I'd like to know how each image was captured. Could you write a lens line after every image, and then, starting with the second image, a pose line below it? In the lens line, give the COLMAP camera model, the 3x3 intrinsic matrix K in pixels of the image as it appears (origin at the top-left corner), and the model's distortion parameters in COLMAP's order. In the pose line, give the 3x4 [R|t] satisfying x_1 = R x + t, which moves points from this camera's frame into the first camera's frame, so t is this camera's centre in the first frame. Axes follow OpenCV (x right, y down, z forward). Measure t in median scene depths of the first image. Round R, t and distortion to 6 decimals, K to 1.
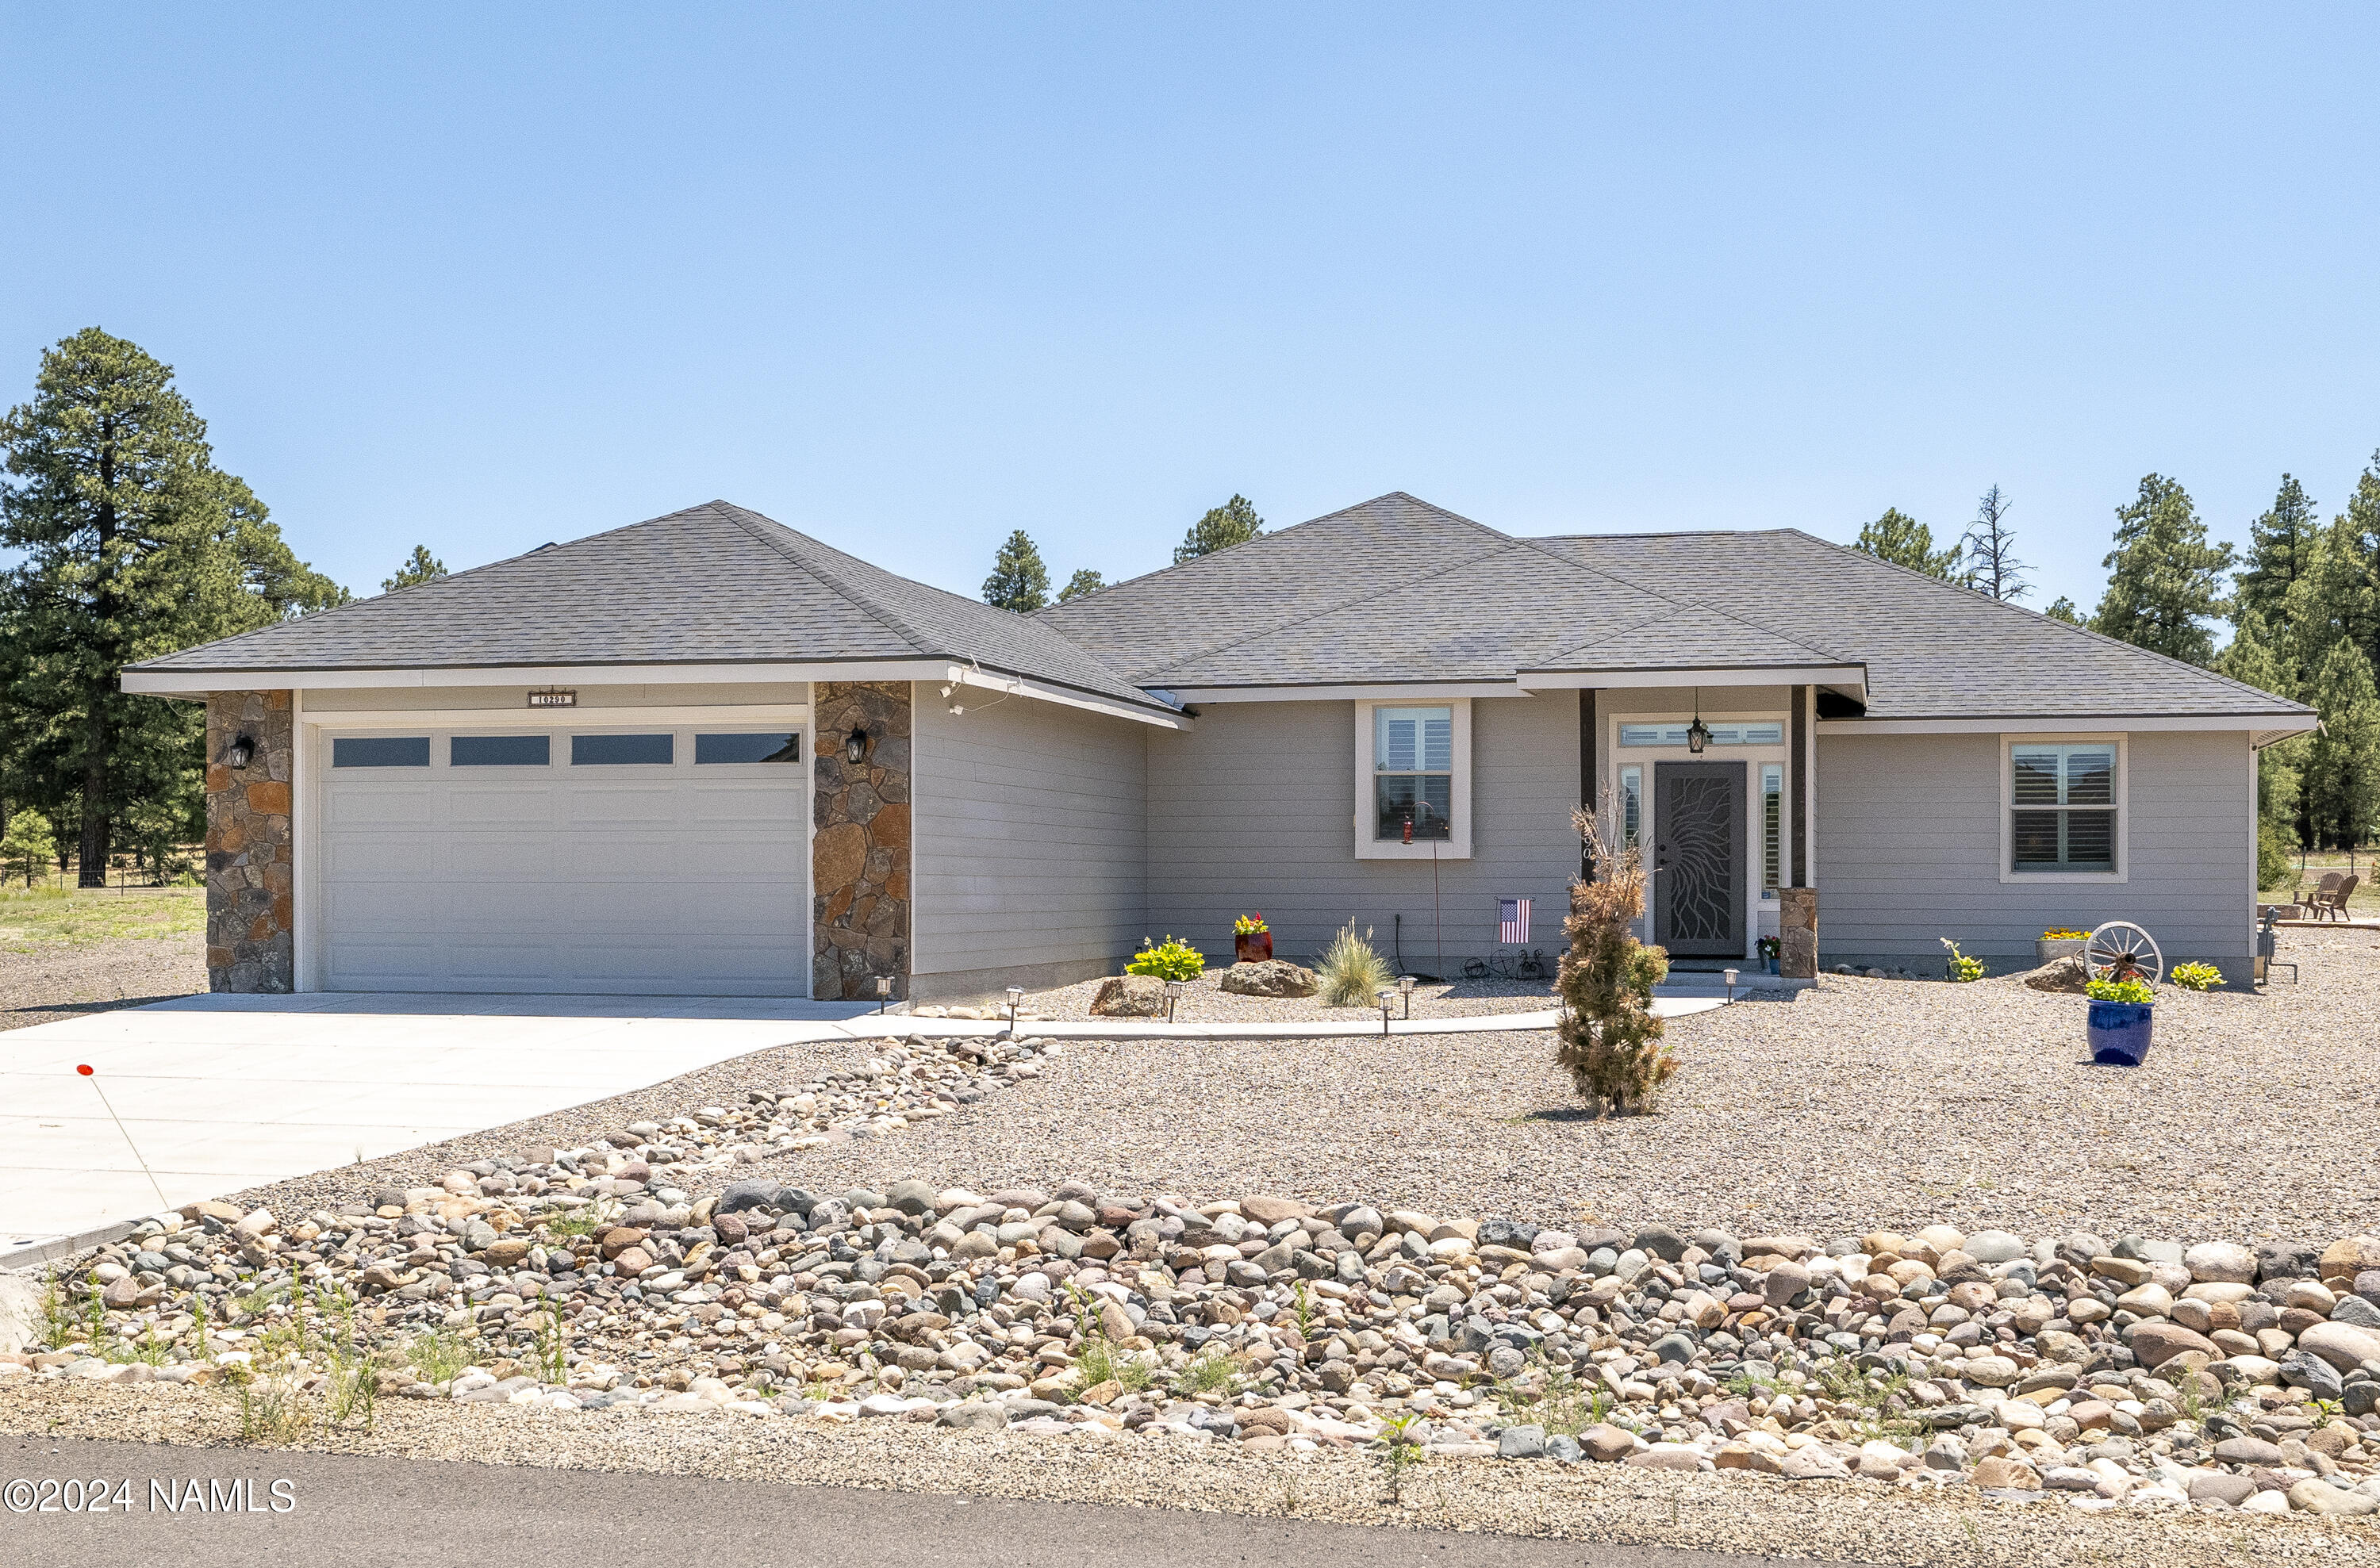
lens RADIAL K [[2651.8, 0, 1190.0], [0, 2651.8, 784.0], [0, 0, 1]] dist [-0.010114, 0.000531]
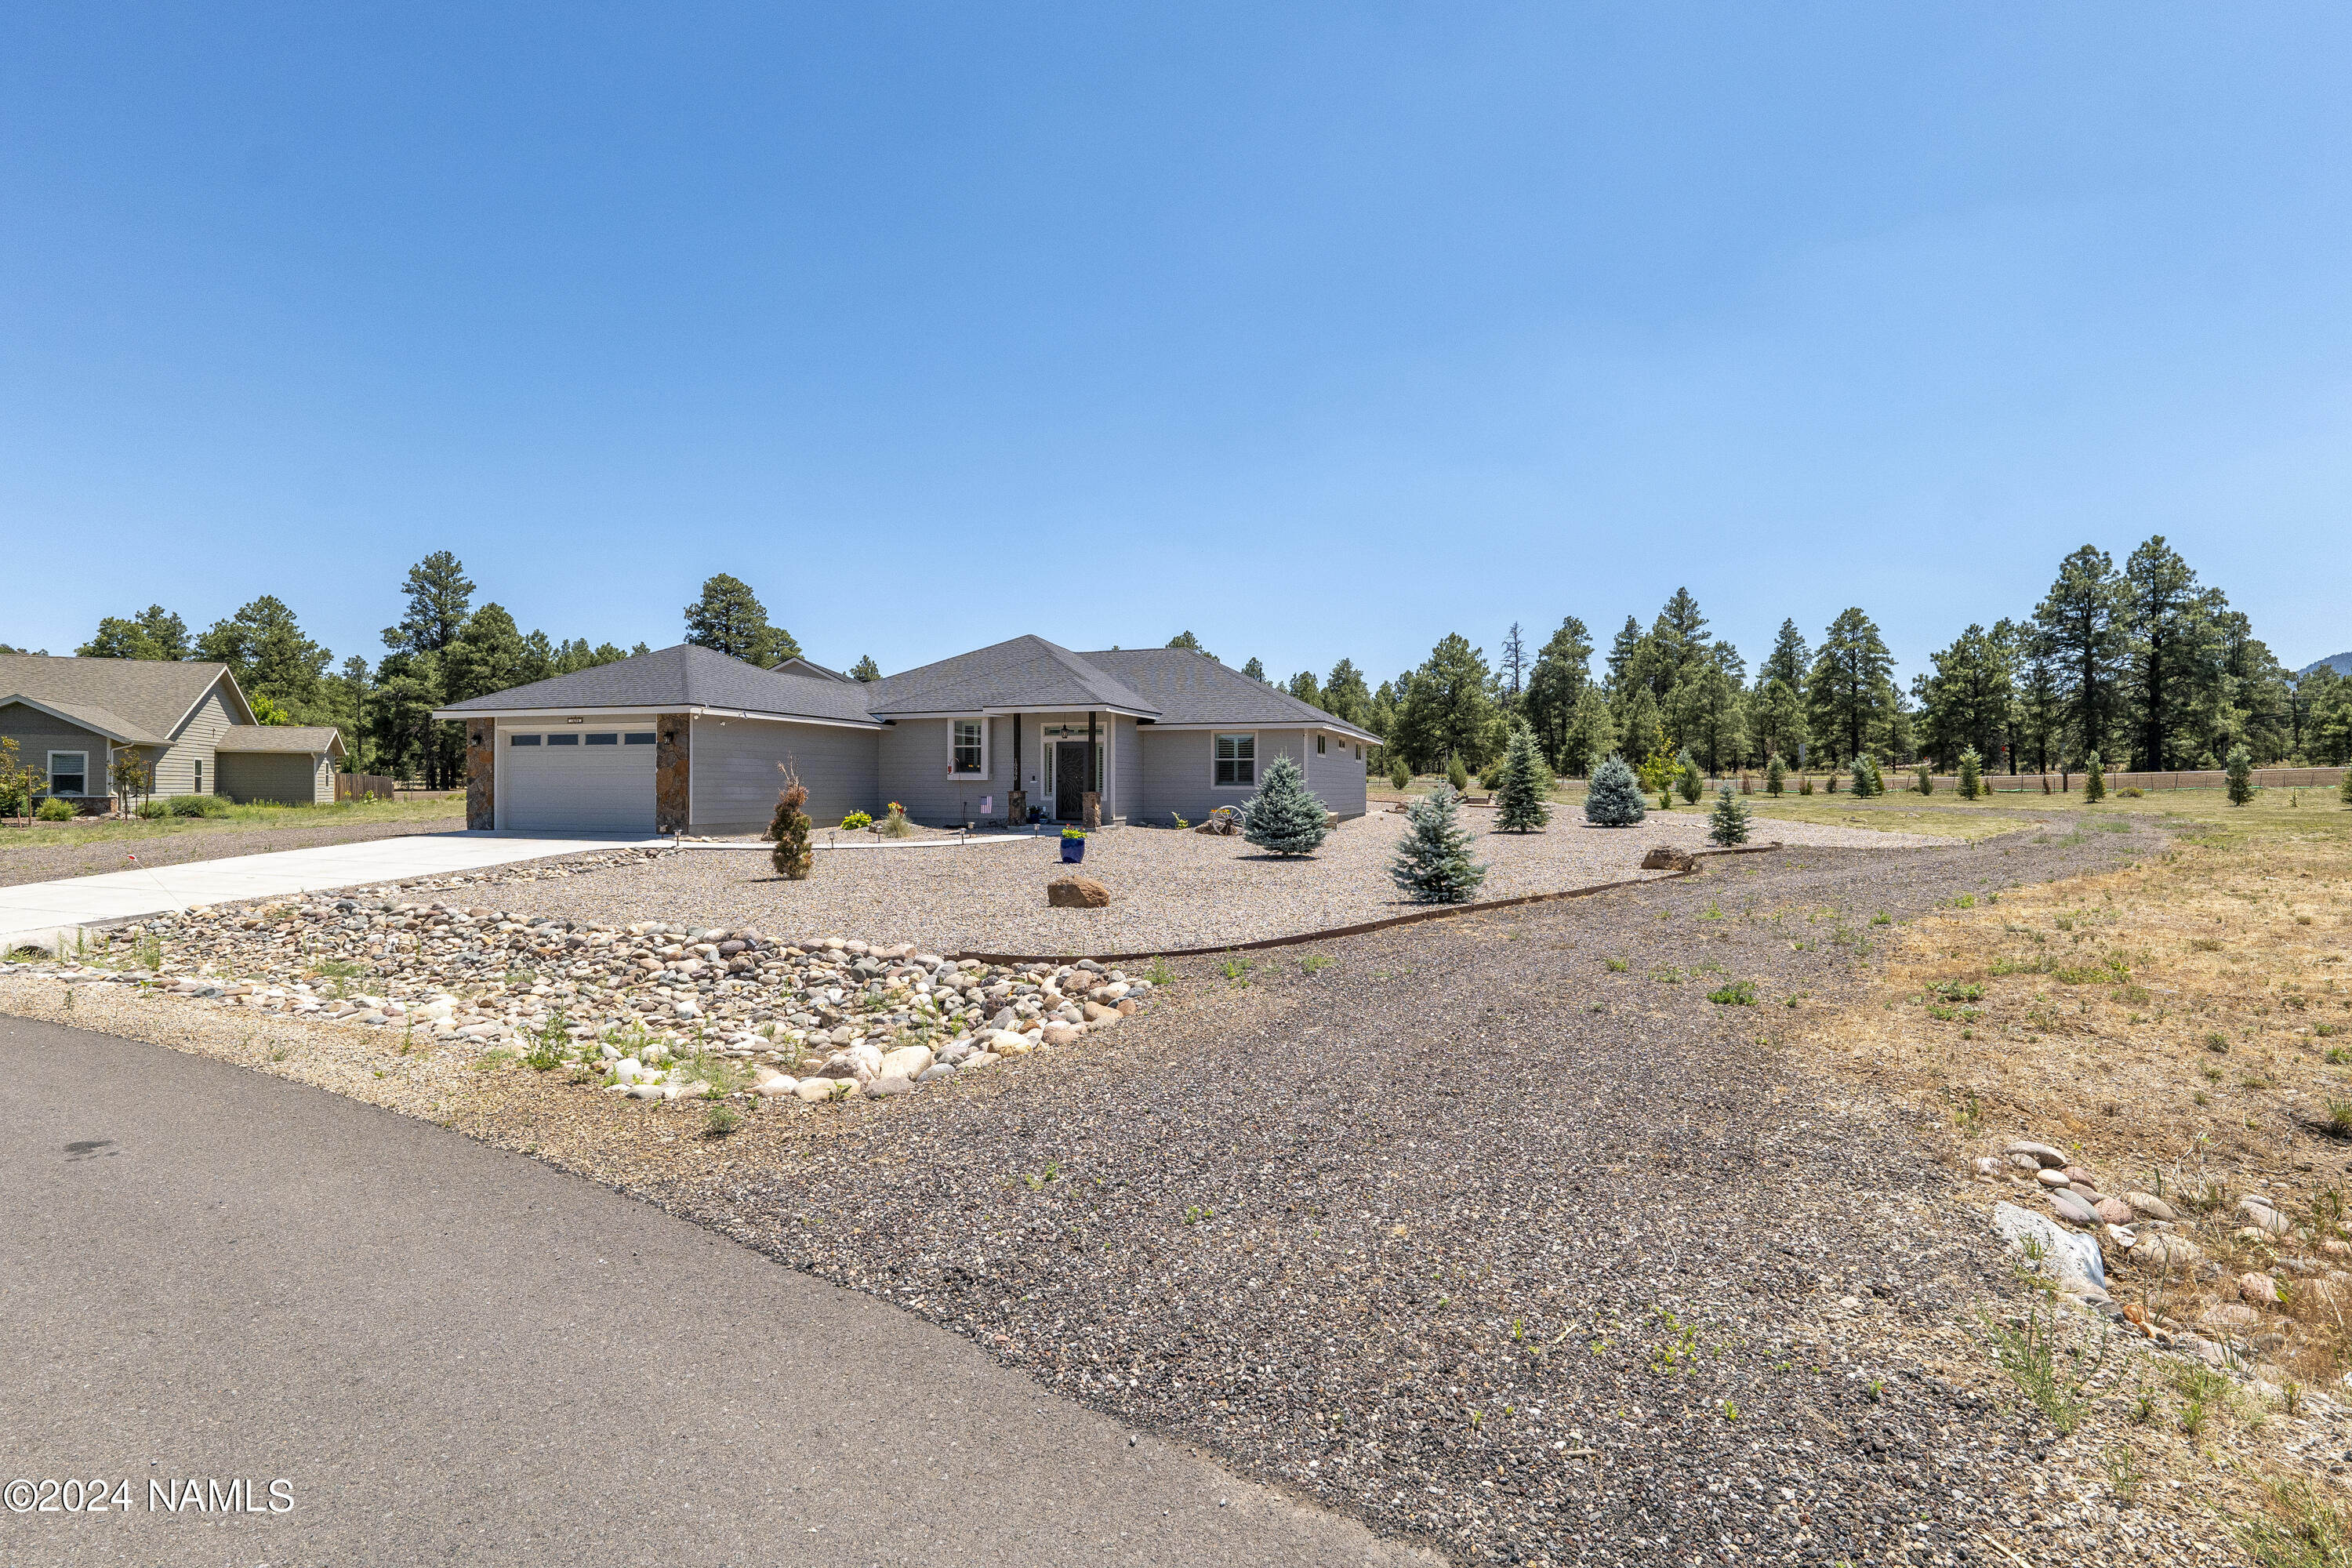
lens RADIAL K [[1067.2, 0, 1176.0], [0, 1067.2, 784.0], [0, 0, 1]] dist [-0.000961, -0.000302]
pose [[0.994016, 0.001425, -0.109225, 0.467947], [0.002487, 0.999361, 0.035669, -0.004854], [0.109206, -0.035727, 0.993377, -0.001302]]
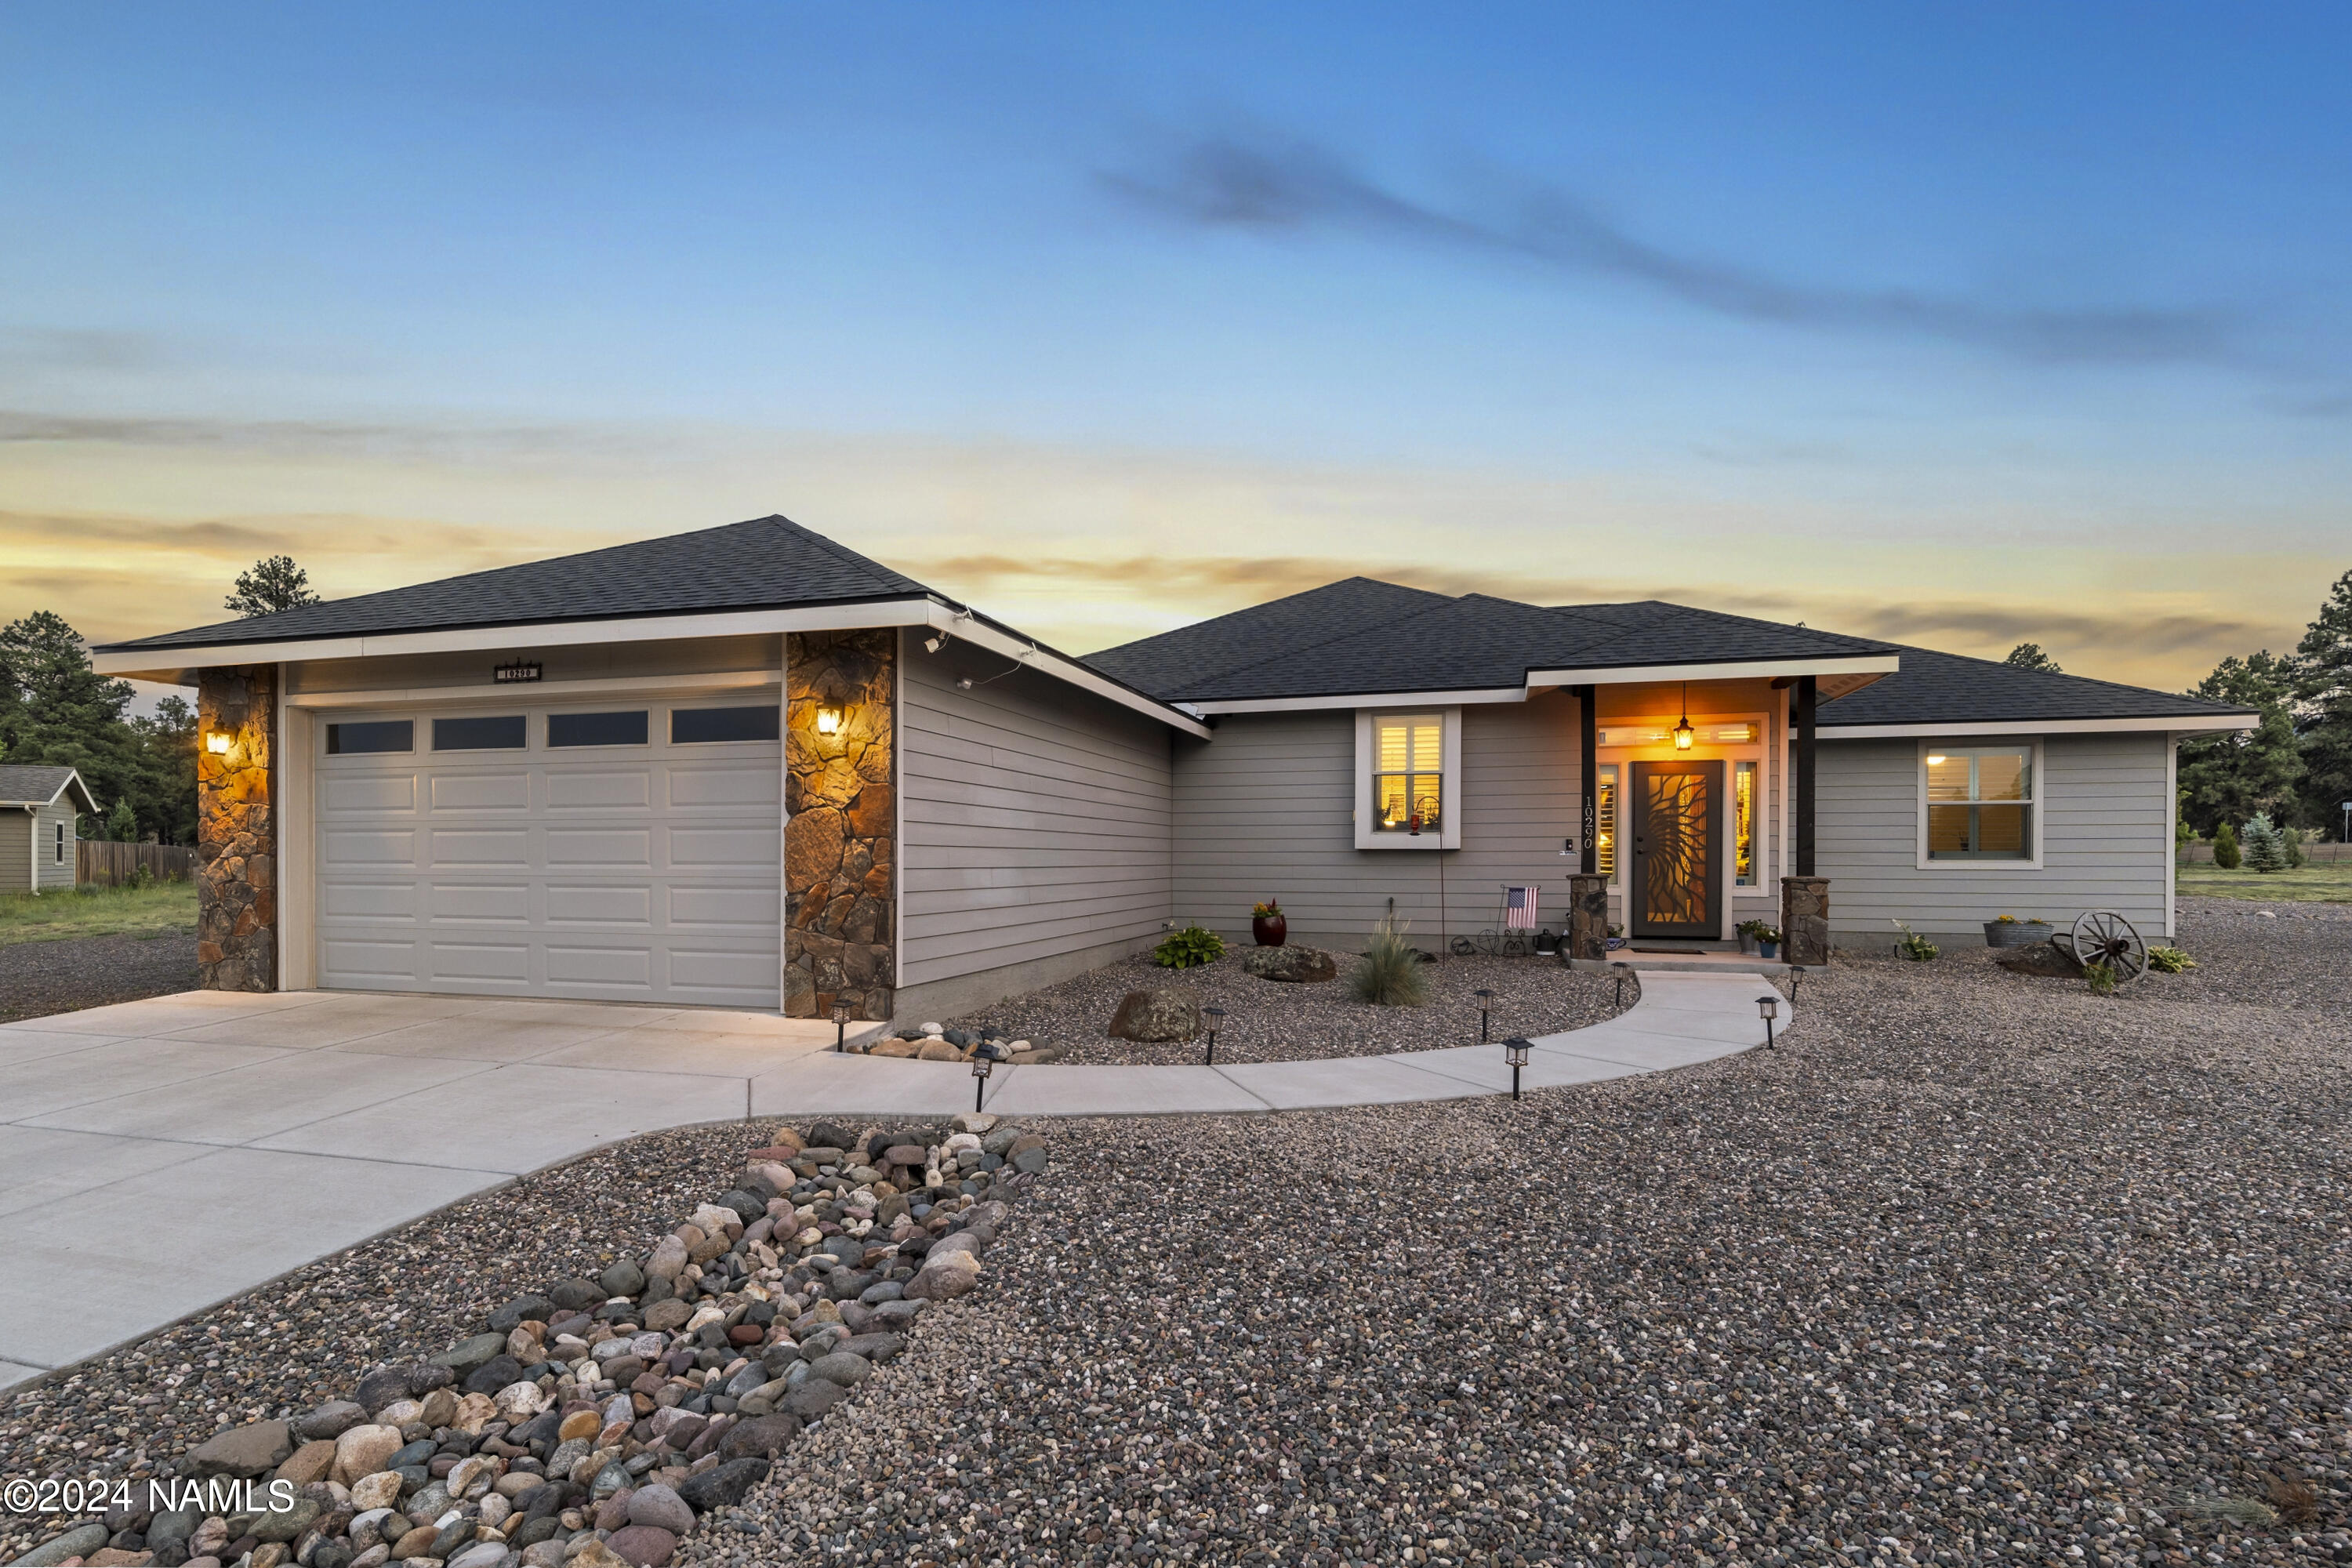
lens RADIAL K [[1132.2, 0, 1169.4], [0, 1132.2, 865.0], [0, 0, 1]] dist [0.002560, 0.000765]
pose [[0.998275, 0.000871, -0.058700, 0.002983], [0.001814, 0.998955, 0.045672, 0.015620], [0.058678, -0.045700, 0.997230, 0.614848]]
